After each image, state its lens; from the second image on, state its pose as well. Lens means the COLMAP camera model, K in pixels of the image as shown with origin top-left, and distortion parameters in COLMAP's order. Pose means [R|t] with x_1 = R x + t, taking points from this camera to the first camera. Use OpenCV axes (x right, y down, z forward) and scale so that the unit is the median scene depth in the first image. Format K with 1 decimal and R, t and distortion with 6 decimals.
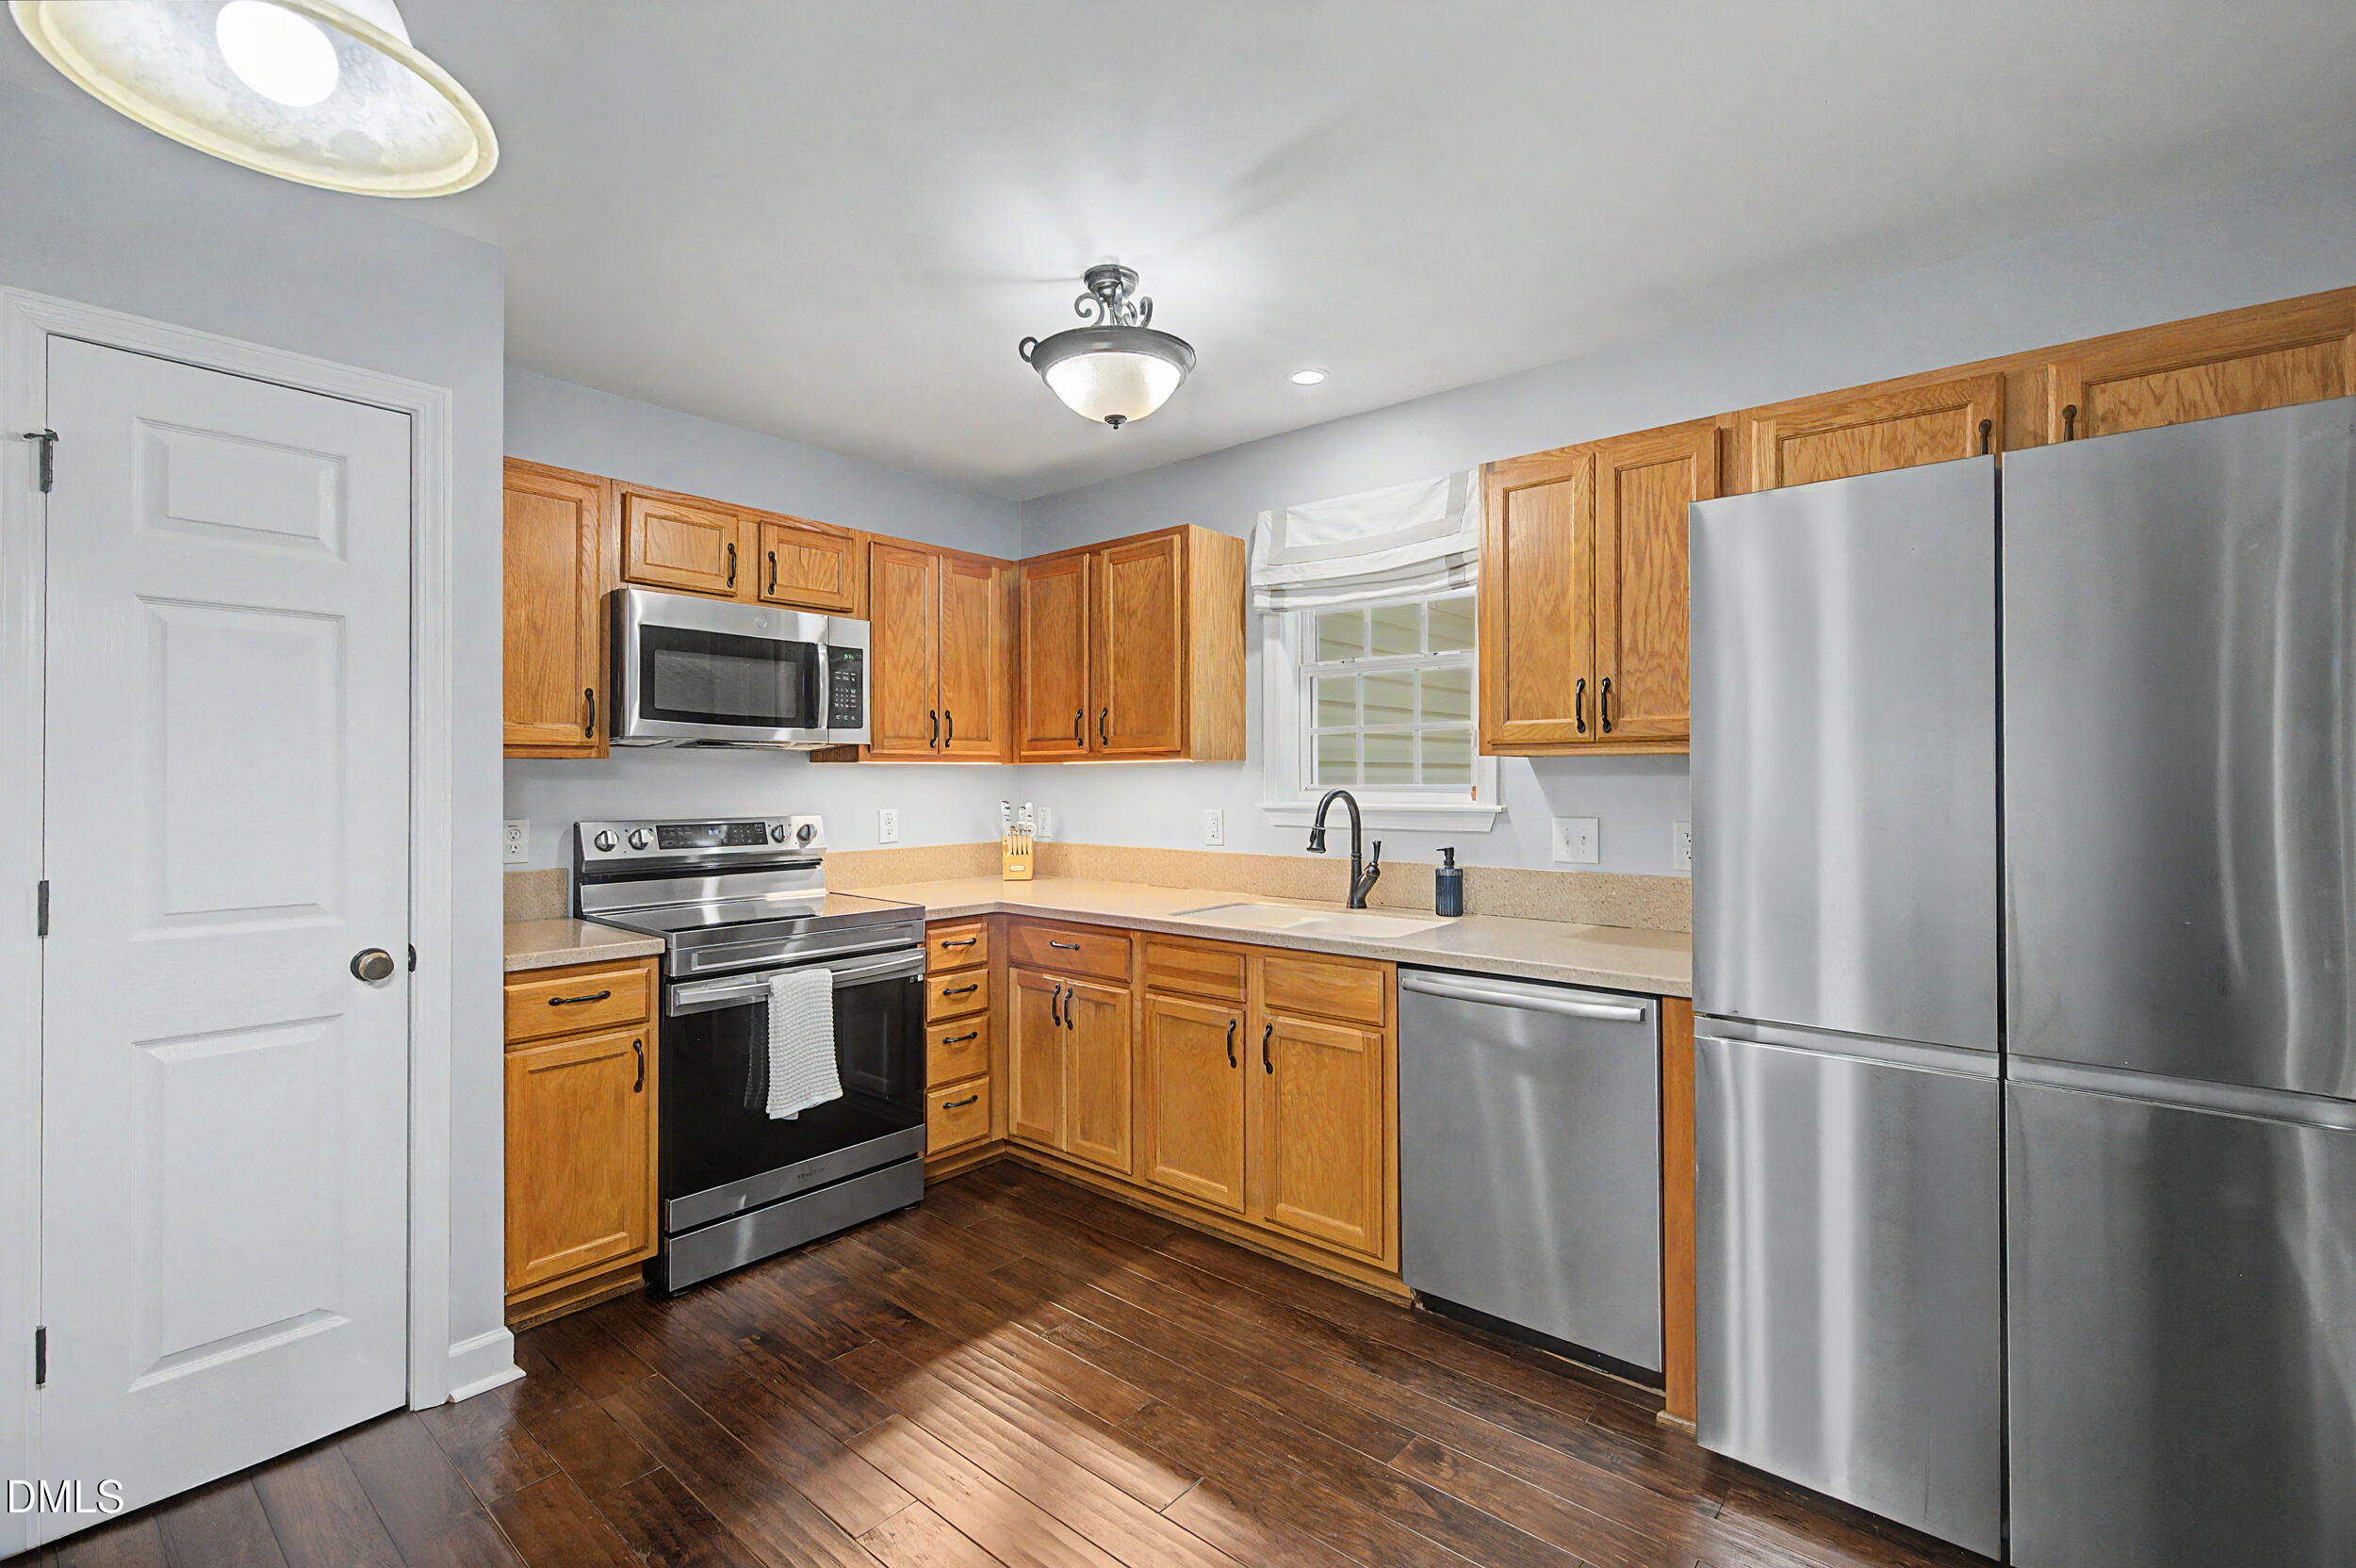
lens RADIAL K [[1041.4, 0, 1179.8], [0, 1041.4, 781.1], [0, 0, 1]] dist [-0.000137, 0.001277]
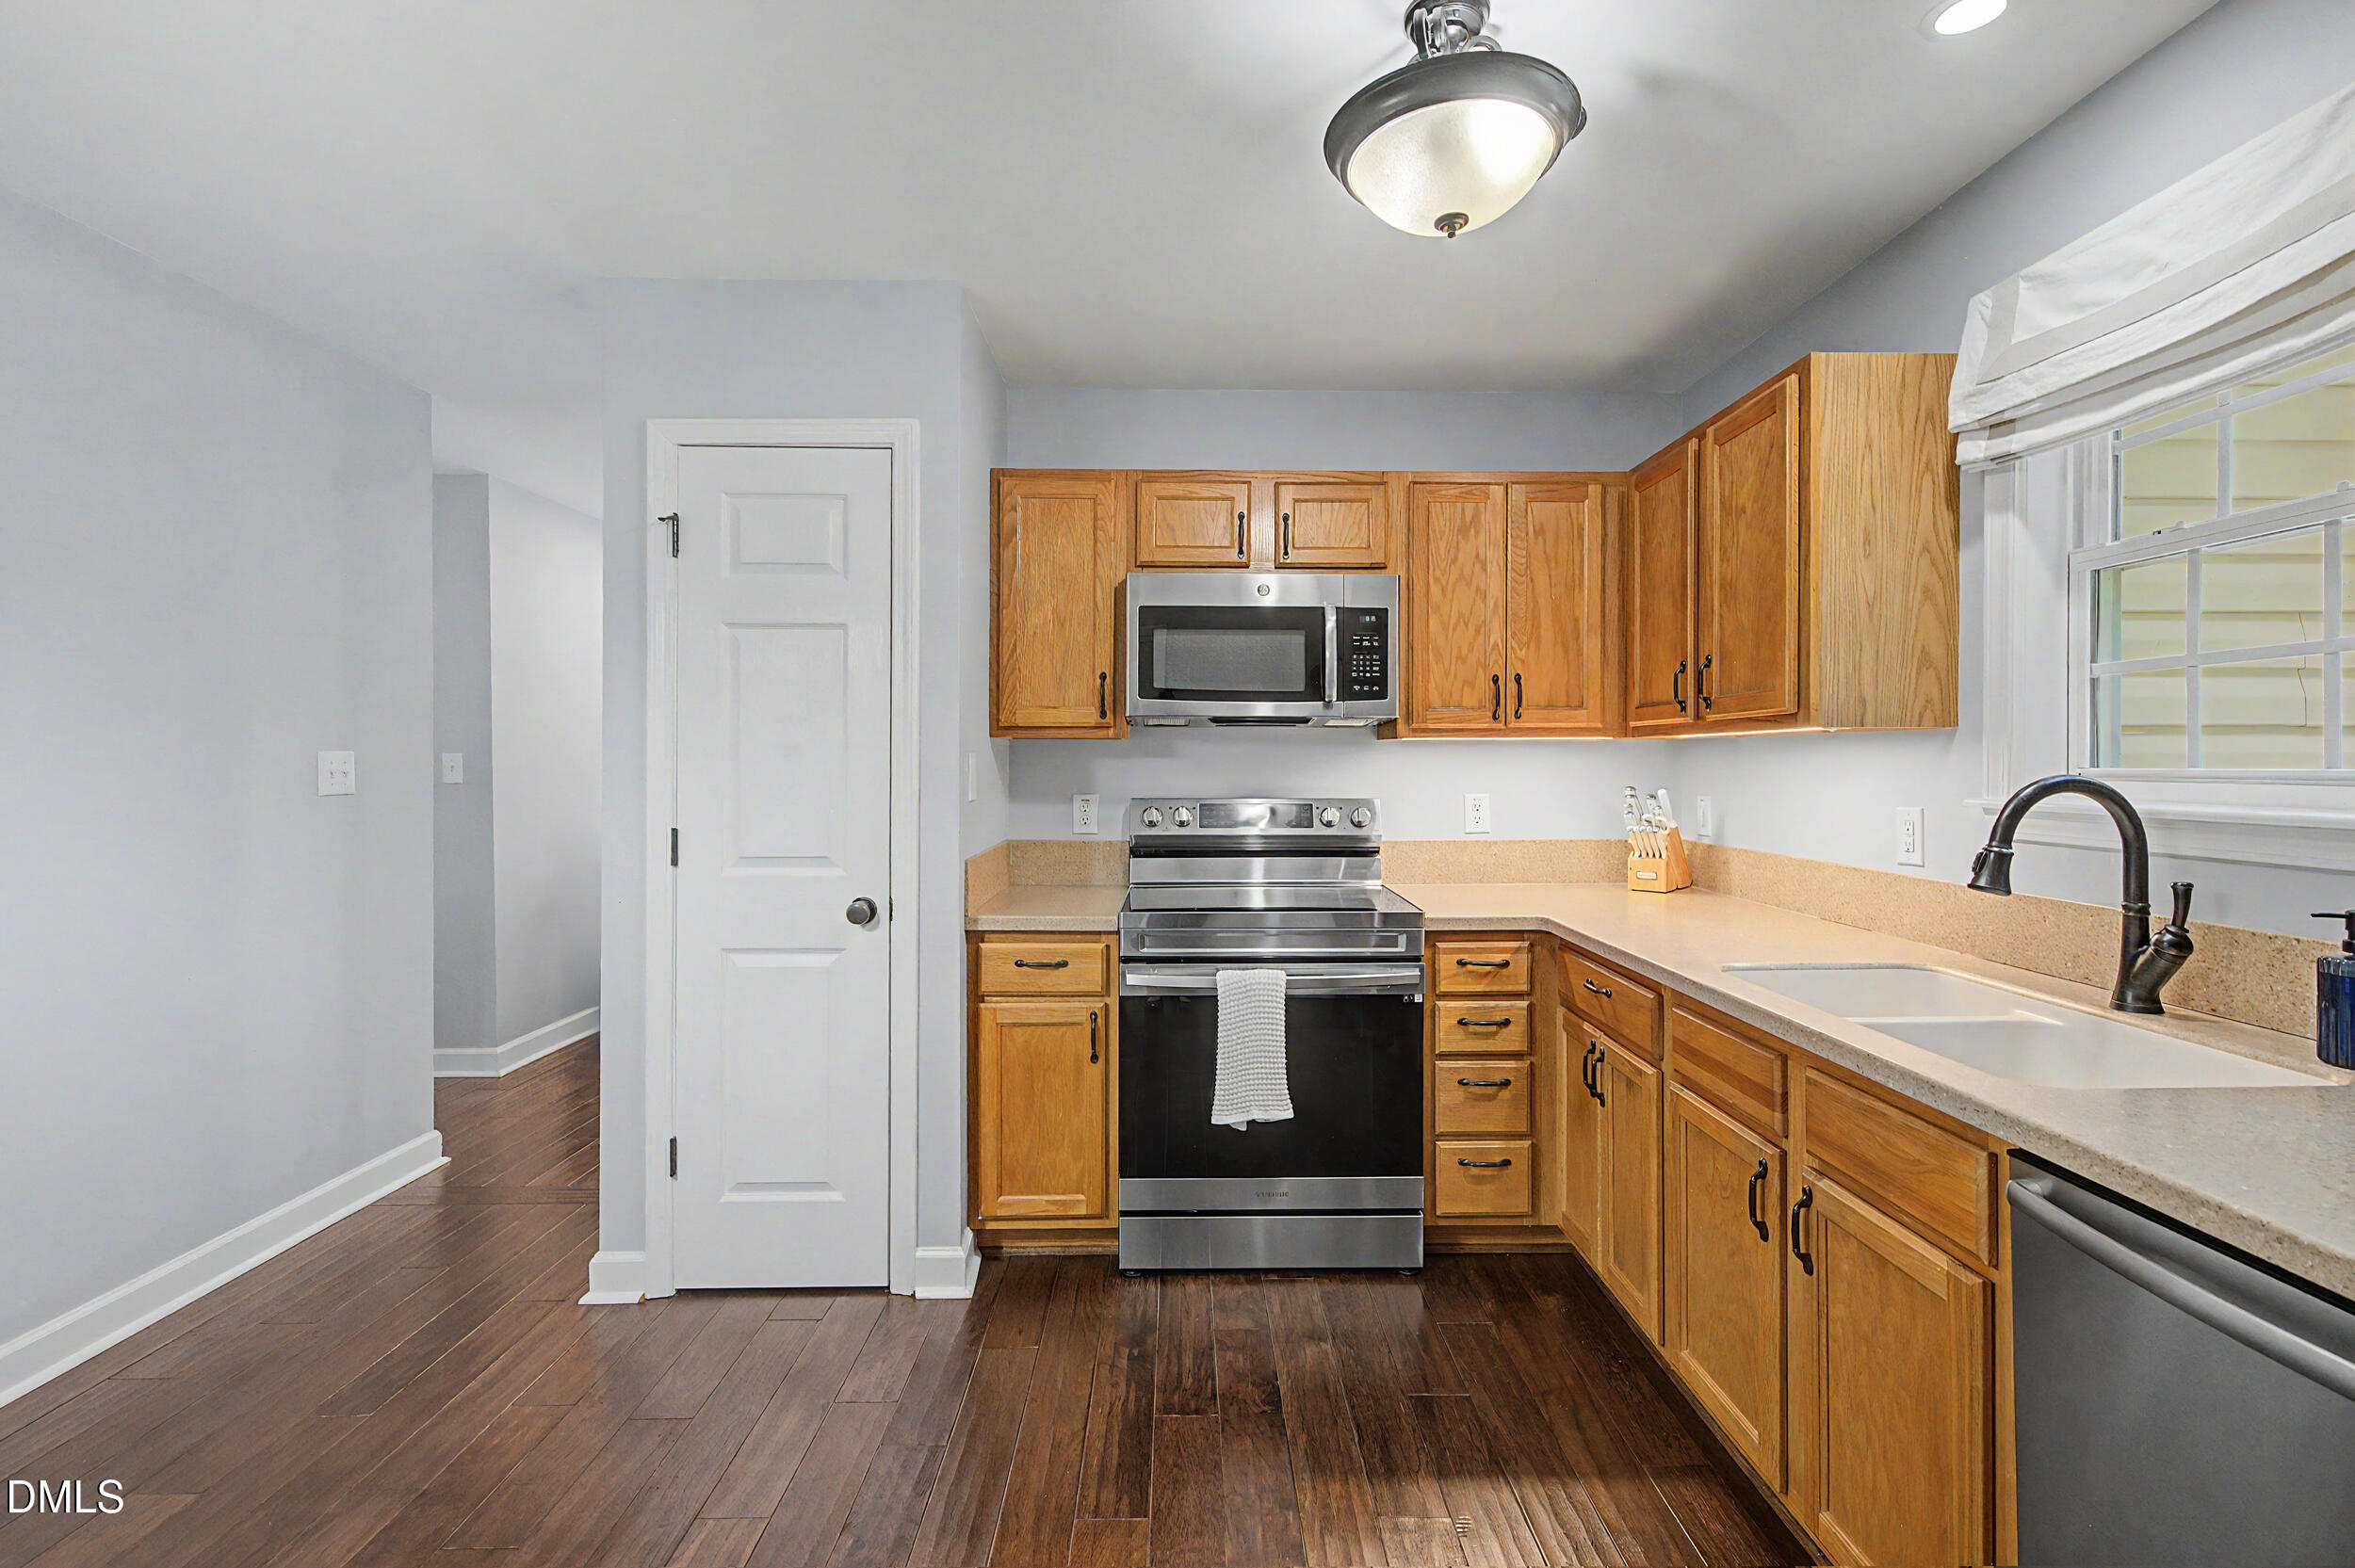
lens RADIAL K [[1040.8, 0, 1179.5], [0, 1040.8, 766.3], [0, 0, 1]] dist [-0.000137, 0.001277]
pose [[0.660220, 0.005096, -0.751055, 0.245453], [-0.002641, 0.999987, 0.004464, 0.001623], [0.751067, -0.000964, 0.660225, 0.315207]]
